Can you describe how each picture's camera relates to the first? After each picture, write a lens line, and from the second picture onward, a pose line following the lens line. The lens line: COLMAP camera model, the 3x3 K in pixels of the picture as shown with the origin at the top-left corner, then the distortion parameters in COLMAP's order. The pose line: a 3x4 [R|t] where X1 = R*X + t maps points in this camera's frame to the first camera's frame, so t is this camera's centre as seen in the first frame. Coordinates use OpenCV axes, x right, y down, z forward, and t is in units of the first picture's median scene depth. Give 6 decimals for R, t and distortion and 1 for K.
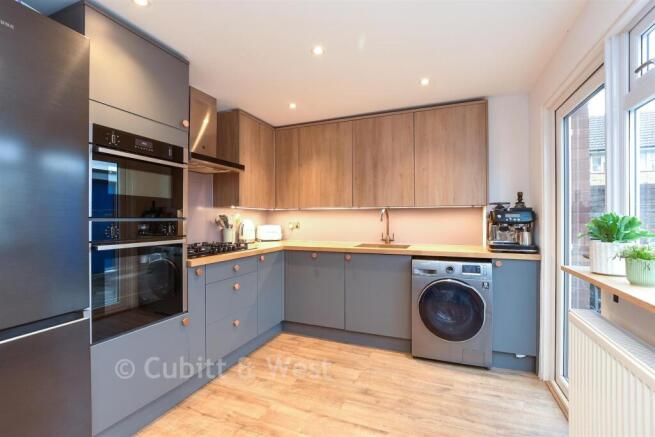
lens RADIAL K [[291.2, 0, 327.5], [0, 291.2, 218.5], [0, 0, 1]] dist [-0.000803, -0.000207]
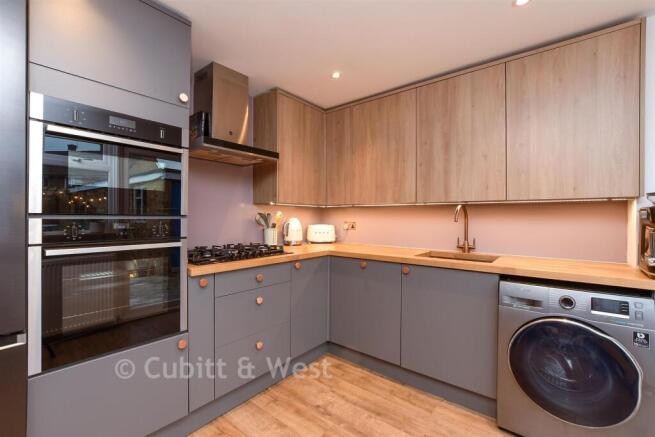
lens RADIAL K [[282.6, 0, 342.8], [0, 282.6, 218.2], [0, 0, 1]] dist [-0.002371, -0.000107]
pose [[0.965884, 0.008148, -0.258847, 0.102834], [-0.007302, 0.999964, 0.004229, -0.000651], [0.258872, -0.002194, 0.965909, 0.266230]]
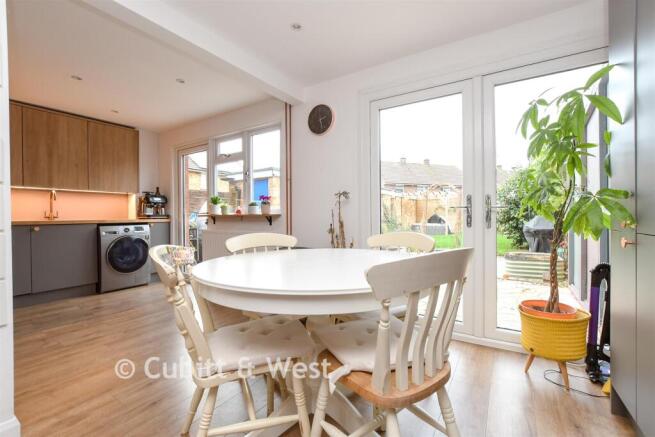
lens RADIAL K [[291.2, 0, 327.5], [0, 291.2, 218.5], [0, 0, 1]] dist [-0.000803, -0.000207]
pose [[0.165730, -0.011542, 0.986104, -0.878104], [0.011270, 0.999888, 0.009809, 0.092733], [-0.986107, 0.009488, 0.165841, -0.335933]]
